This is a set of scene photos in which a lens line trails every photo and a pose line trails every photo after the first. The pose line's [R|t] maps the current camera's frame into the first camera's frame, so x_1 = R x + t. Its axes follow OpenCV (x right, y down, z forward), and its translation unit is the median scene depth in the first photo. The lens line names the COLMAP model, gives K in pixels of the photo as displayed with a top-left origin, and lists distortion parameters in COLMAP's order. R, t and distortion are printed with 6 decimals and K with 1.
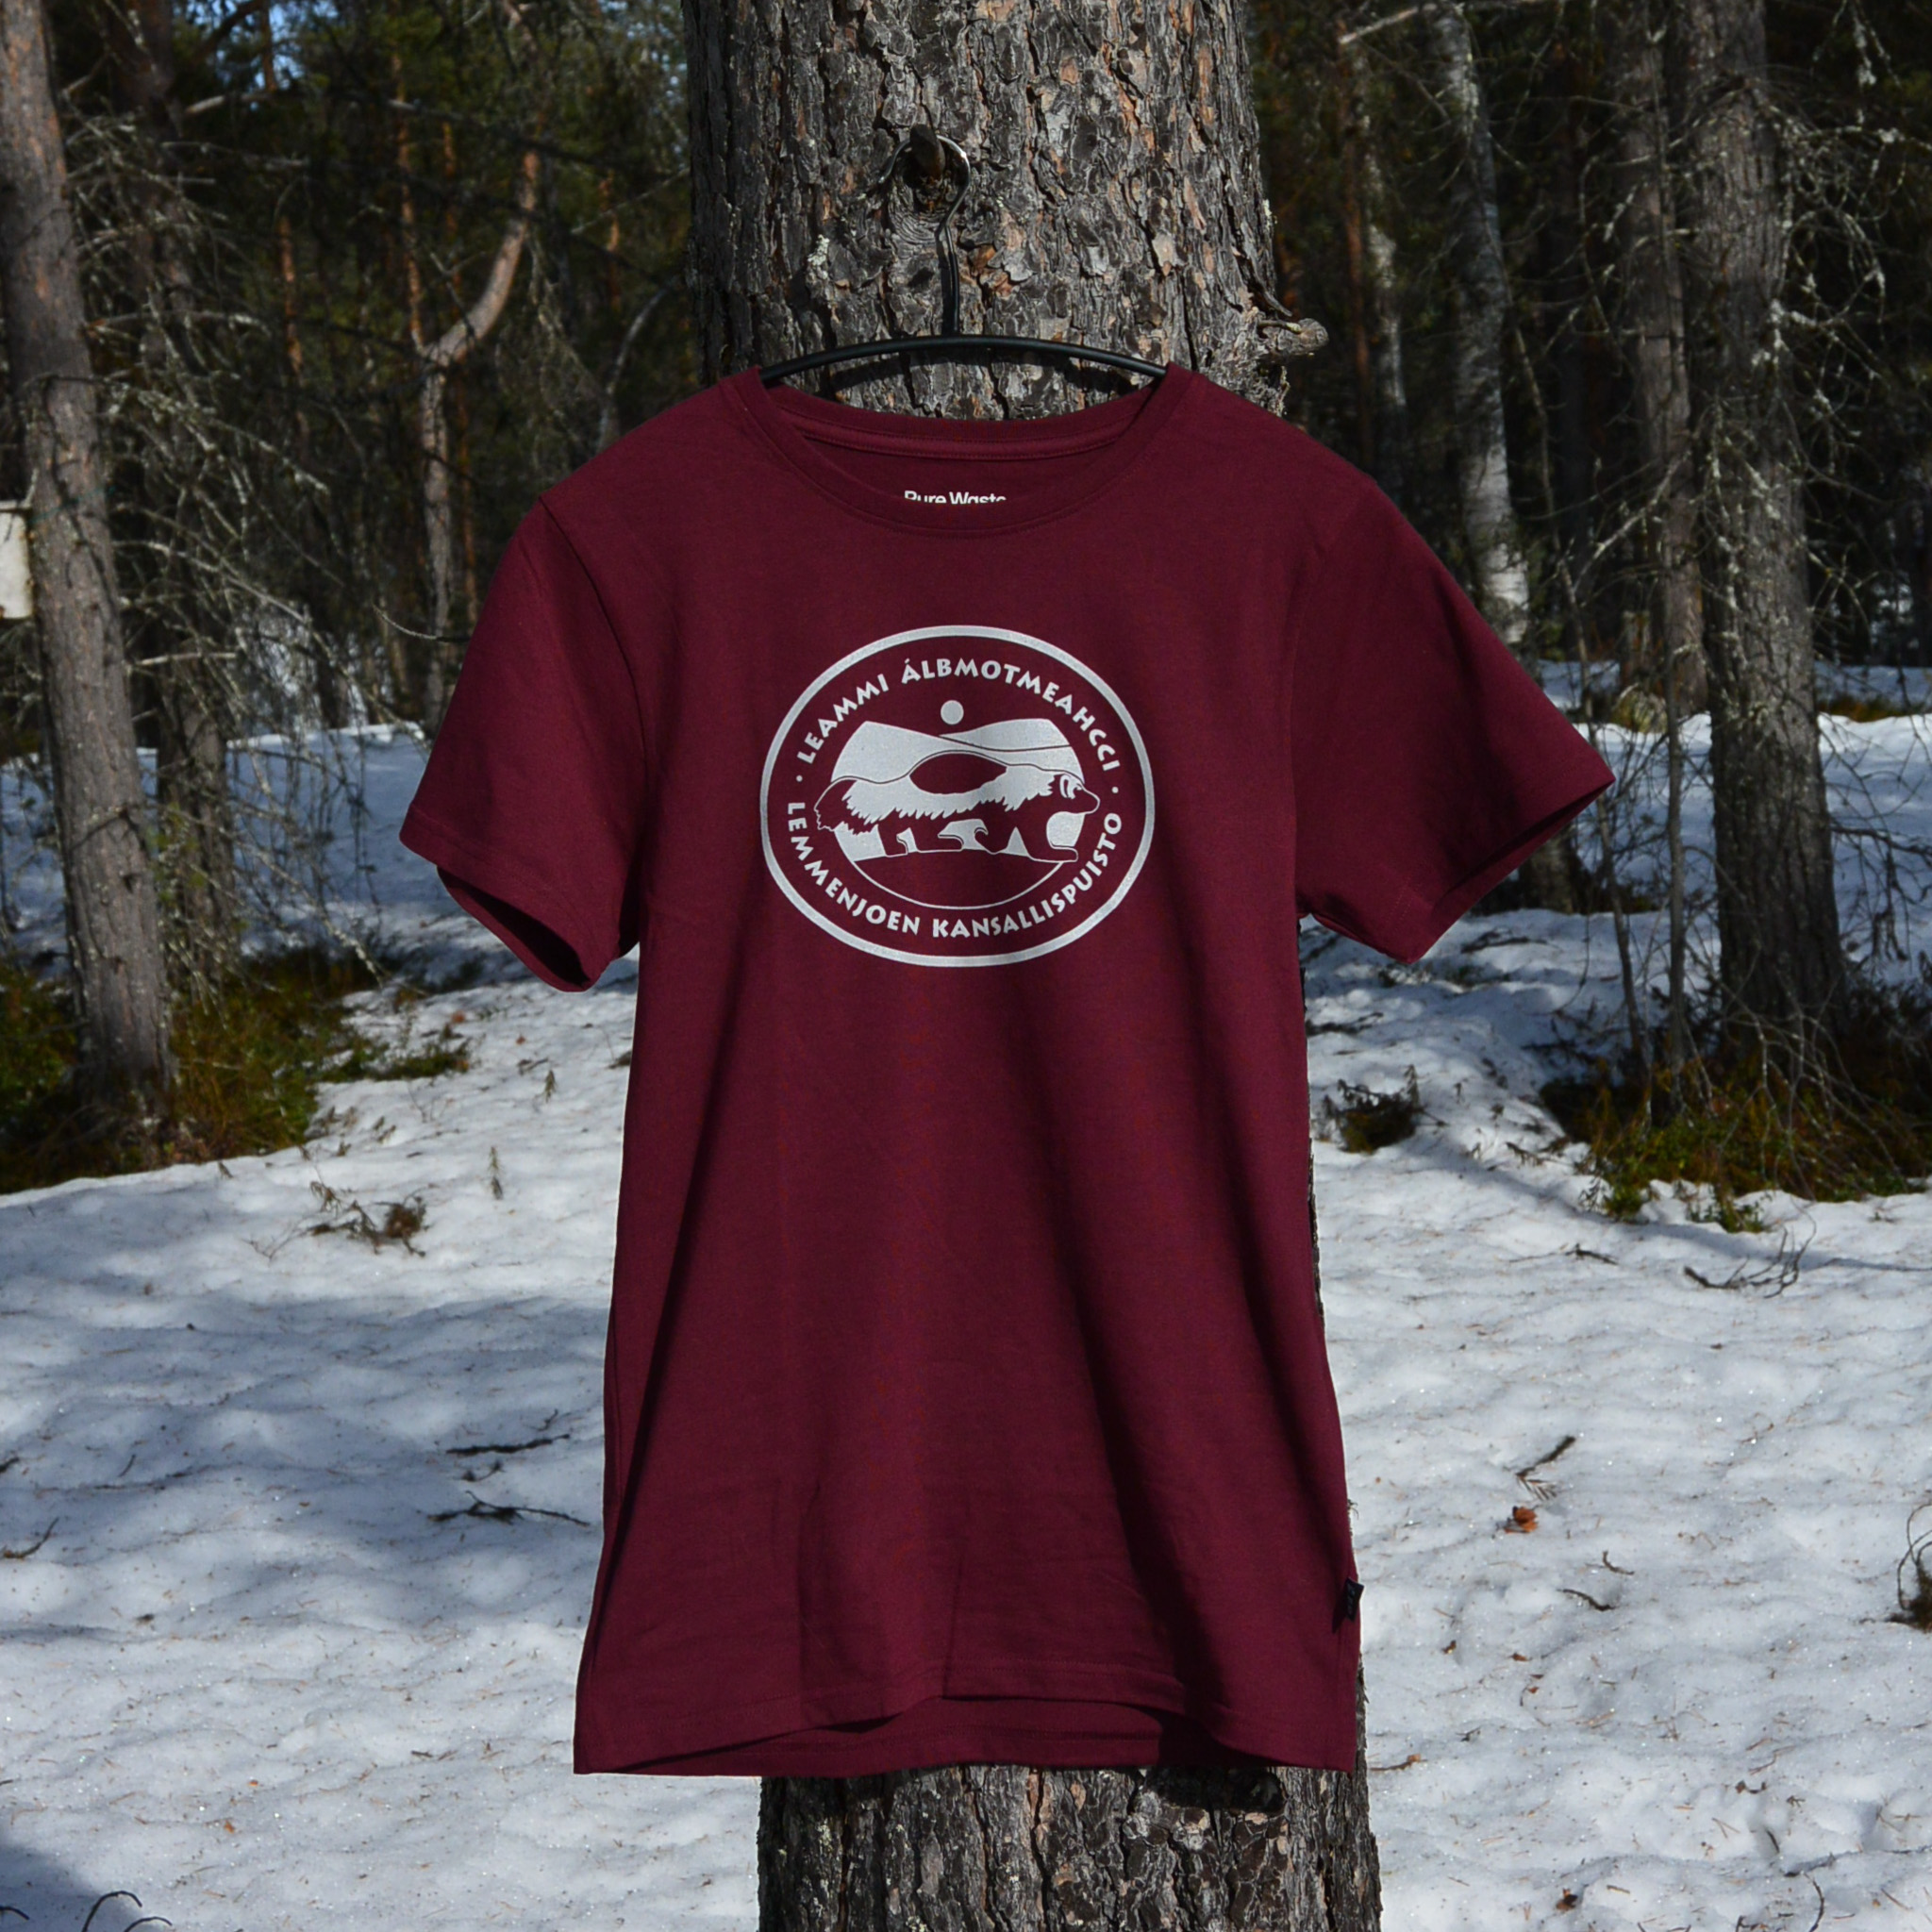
lens RADIAL K [[4444.2, 0, 937.3], [0, 4444.2, 844.1], [0, 0, 1]] dist [0.024292, 0.000000]
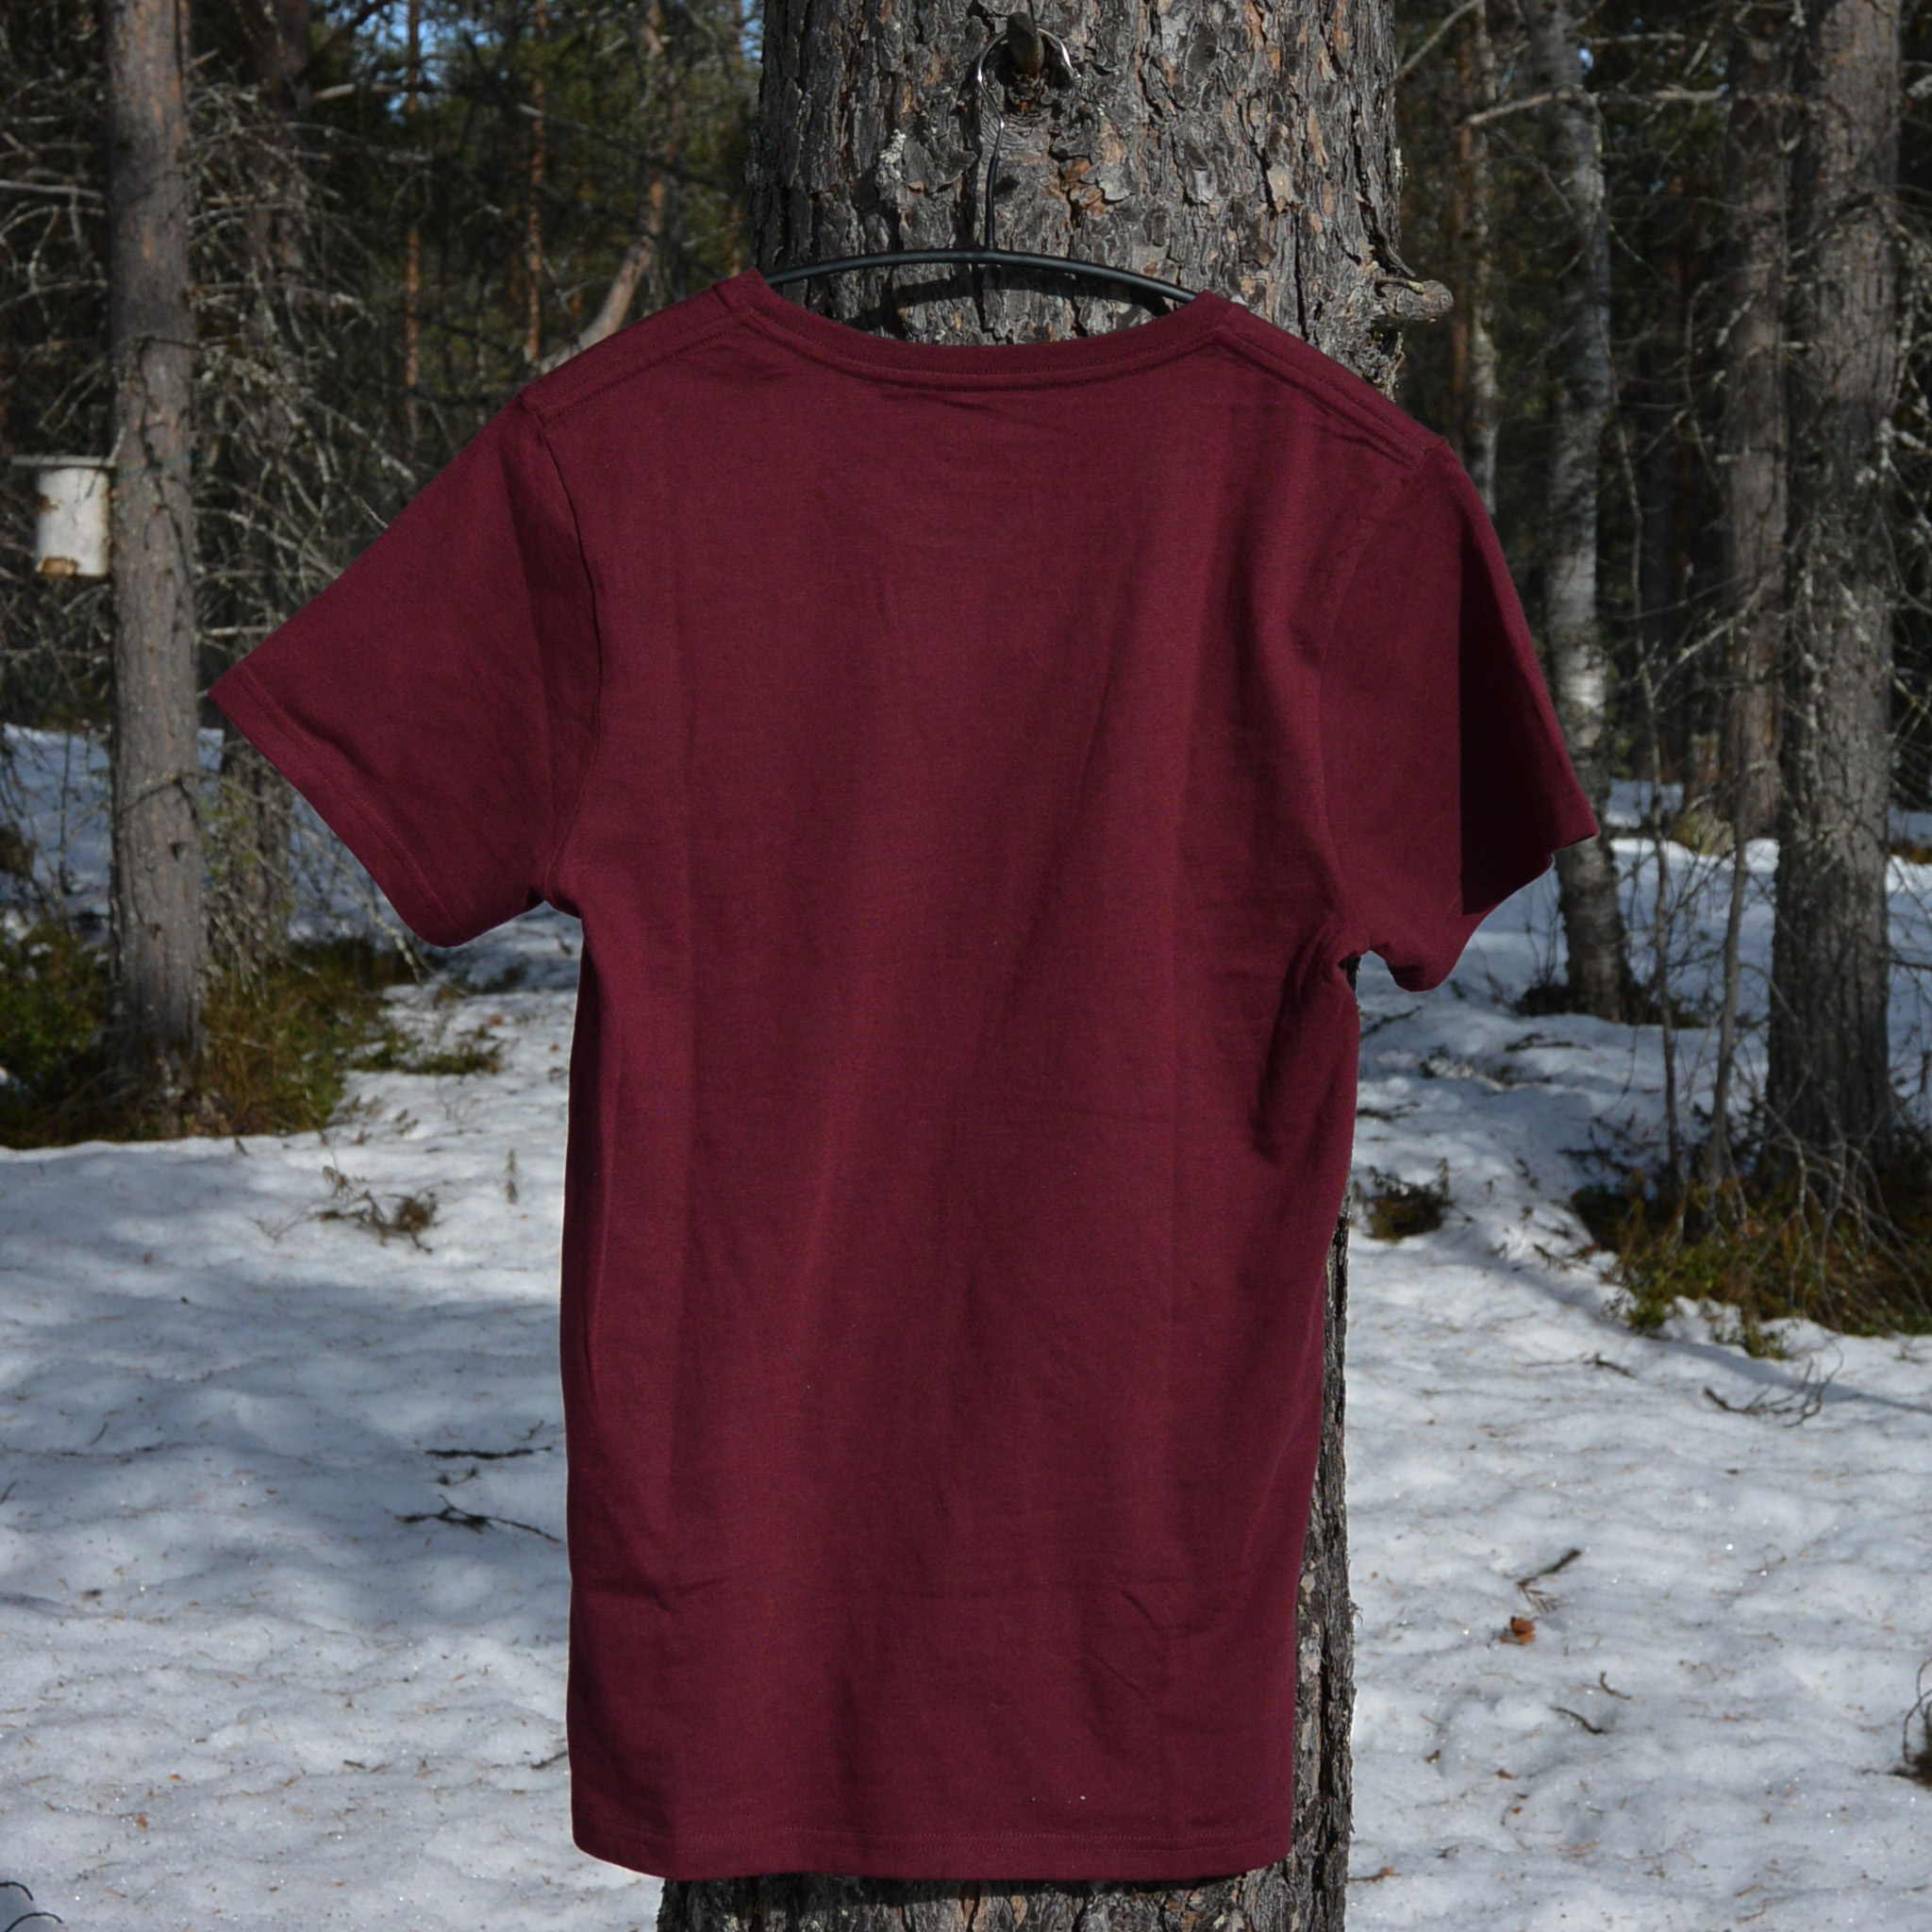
lens RADIAL K [[4357.0, 0, 947.8], [0, 4357.0, 830.4], [0, 0, 1]] dist [0.001746, 0.000000]
pose [[0.995337, 0.095646, -0.012484, 0.008121], [-0.095841, 0.995267, -0.016096, 0.015551], [0.010885, 0.017217, 0.999793, 0.128802]]
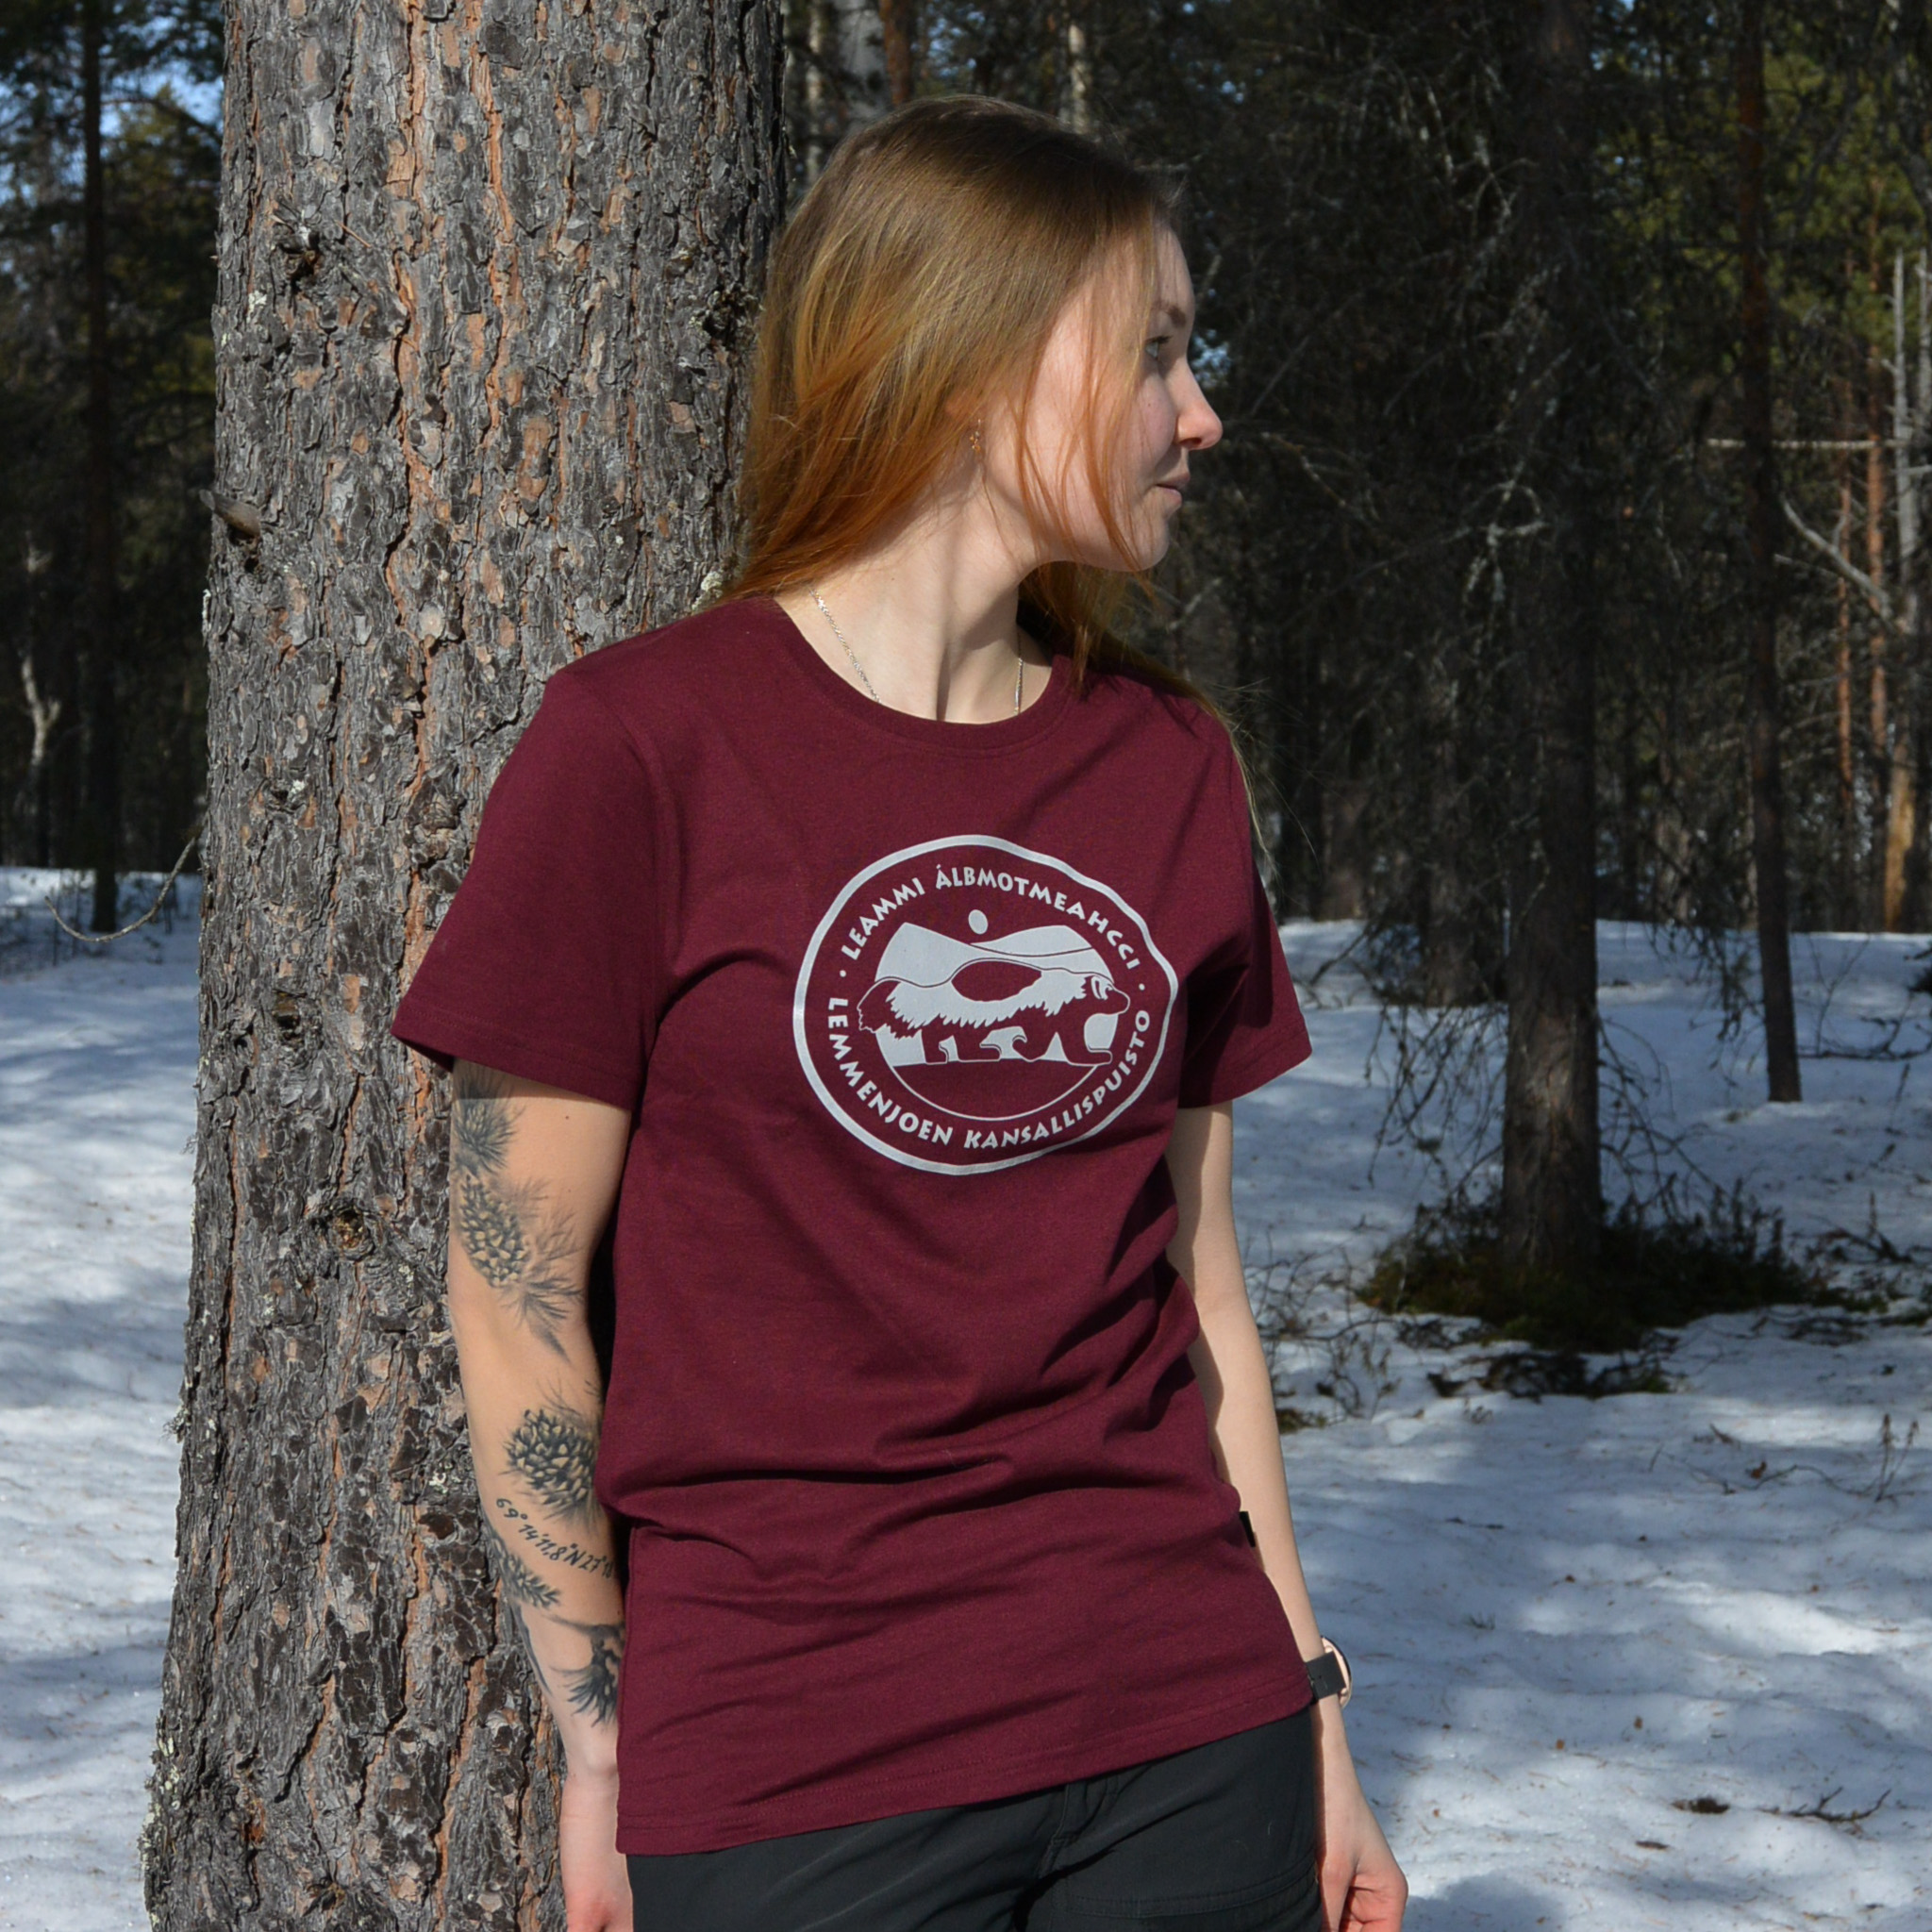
lens RADIAL K [[4357.0, 0, 992.9], [0, 4357.0, 897.0], [0, 0, 1]] dist [0.001746, 0.000000]
pose [[0.737941, 0.100431, -0.667351, 0.788255], [-0.116693, 0.992959, 0.020395, -0.106436], [0.664700, 0.062825, 0.744464, 0.362753]]
